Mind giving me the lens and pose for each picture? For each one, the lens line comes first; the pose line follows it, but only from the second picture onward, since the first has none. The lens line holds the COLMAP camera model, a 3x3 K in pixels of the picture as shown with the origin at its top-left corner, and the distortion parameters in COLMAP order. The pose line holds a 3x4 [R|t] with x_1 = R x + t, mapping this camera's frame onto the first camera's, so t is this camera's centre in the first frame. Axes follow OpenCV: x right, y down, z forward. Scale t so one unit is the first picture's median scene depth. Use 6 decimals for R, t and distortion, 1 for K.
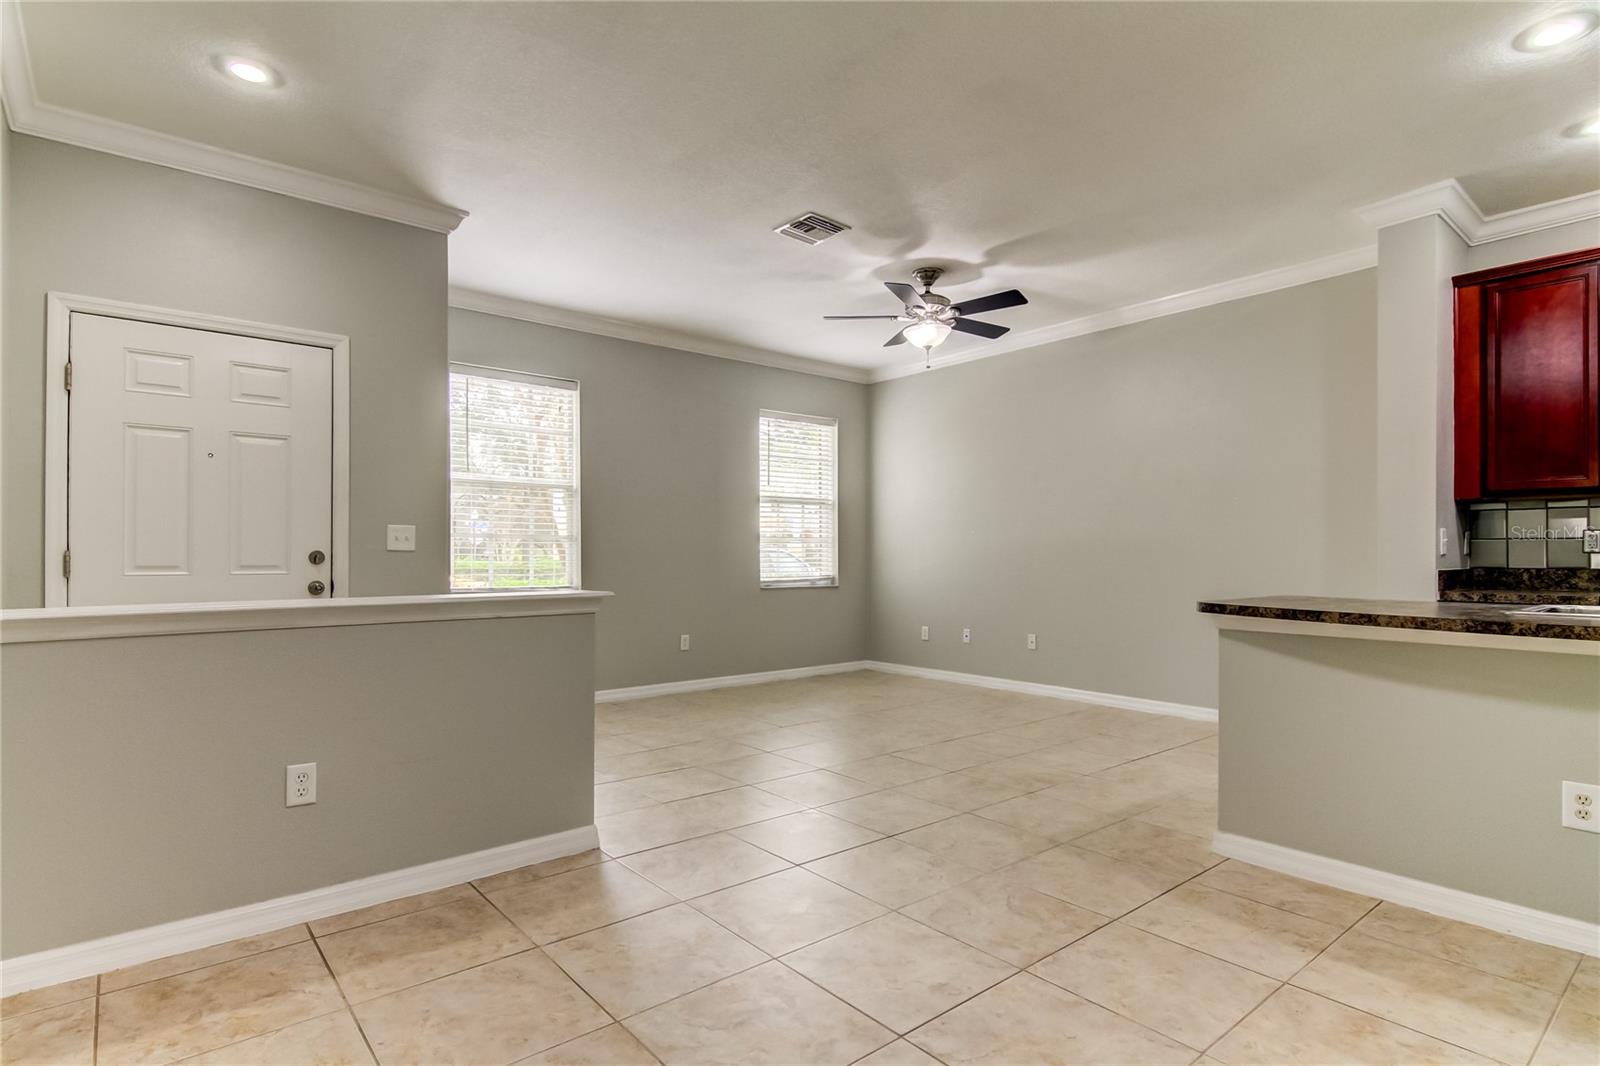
lens RADIAL K [[815.4, 0, 803.2], [0, 815.4, 548.5], [0, 0, 1]] dist [0.009728, -0.007924]
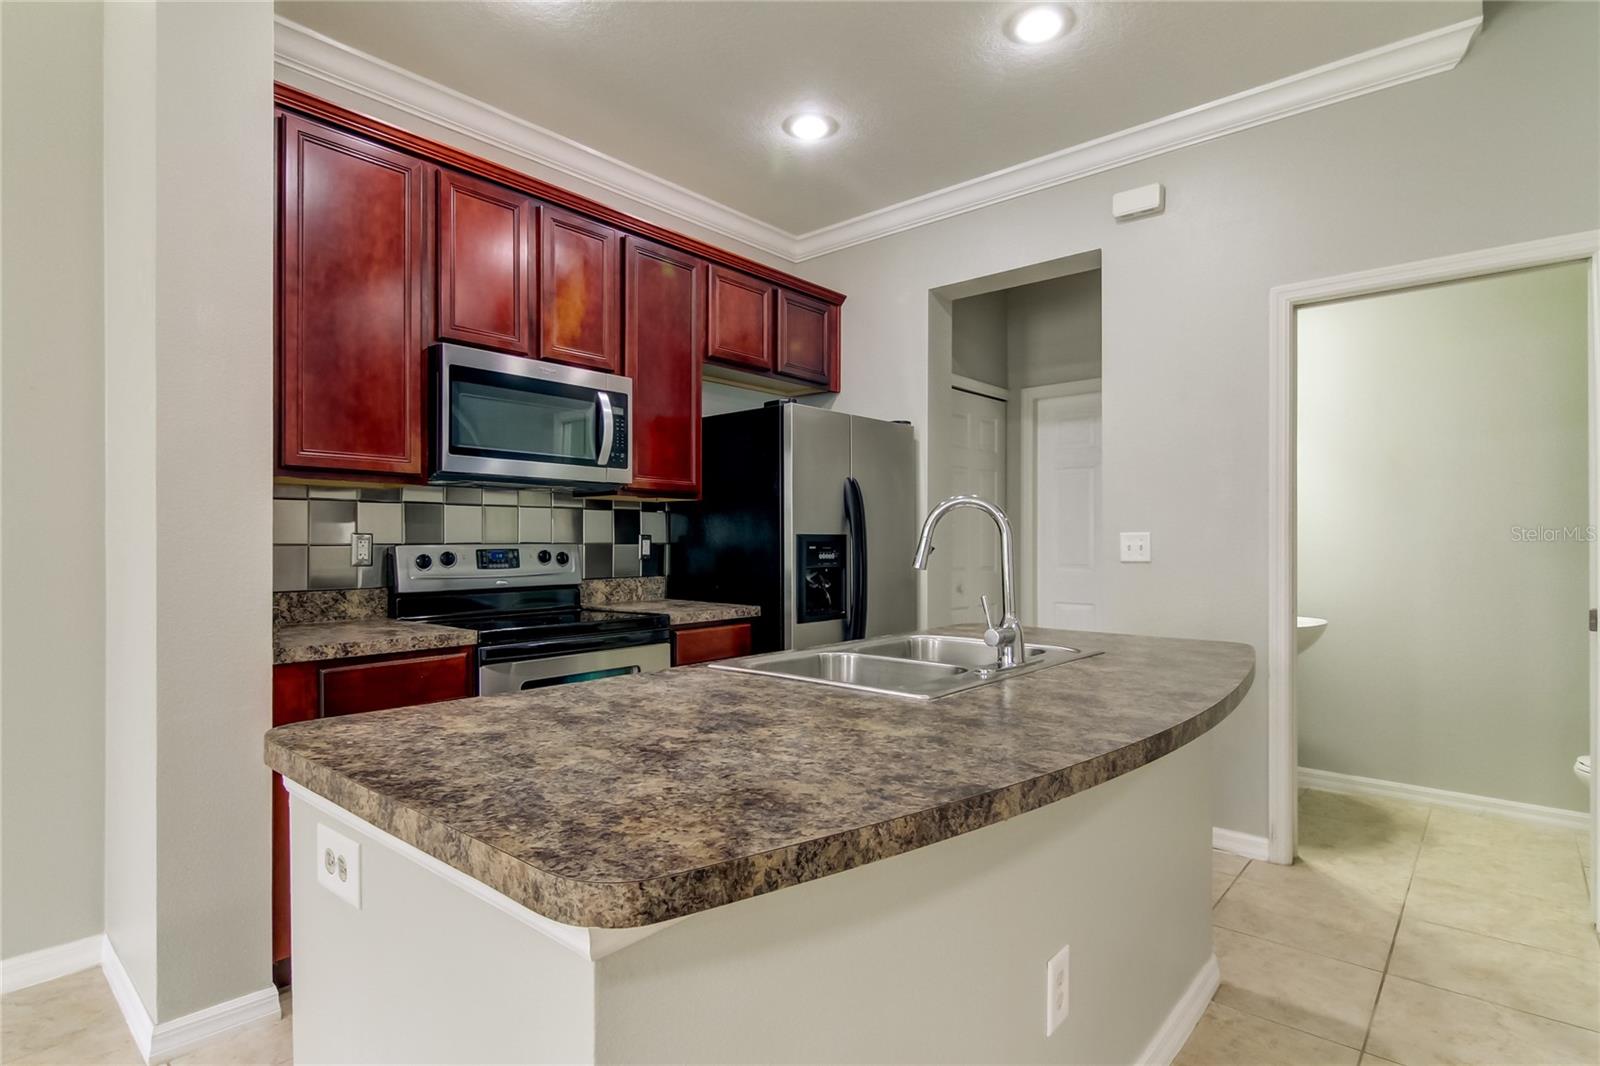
lens RADIAL K [[815.4, 0, 795.2], [0, 815.4, 542.9], [0, 0, 1]] dist [0.009728, -0.007924]
pose [[-0.165448, -0.001025, 0.986218, 0.213000], [-0.008594, 0.999963, -0.000402, -0.018539], [-0.986181, -0.008542, -0.165450, 0.786954]]
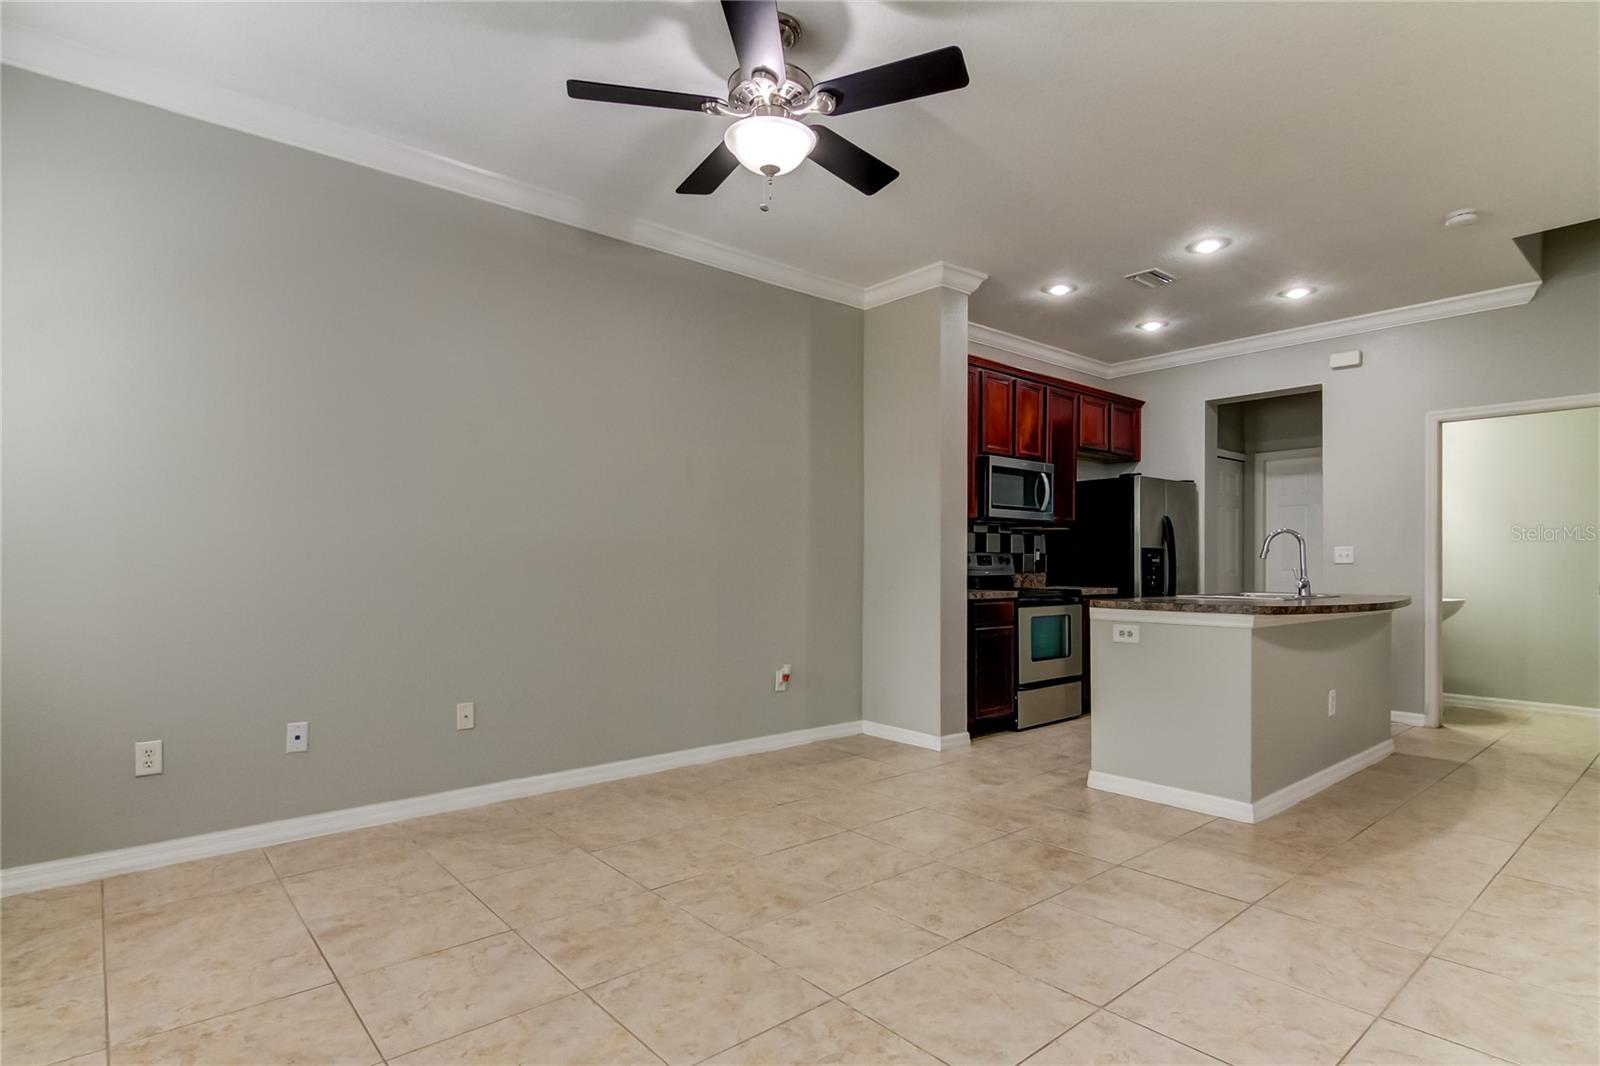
lens RADIAL K [[815.4, 0, 813.7], [0, 815.4, 563.8], [0, 0, 1]] dist [0.009728, -0.007924]
pose [[-0.024302, -0.001346, 0.999704, -0.510435], [-0.009529, 0.999954, 0.001115, 0.008163], [-0.999659, -0.009499, -0.024314, 1.325103]]
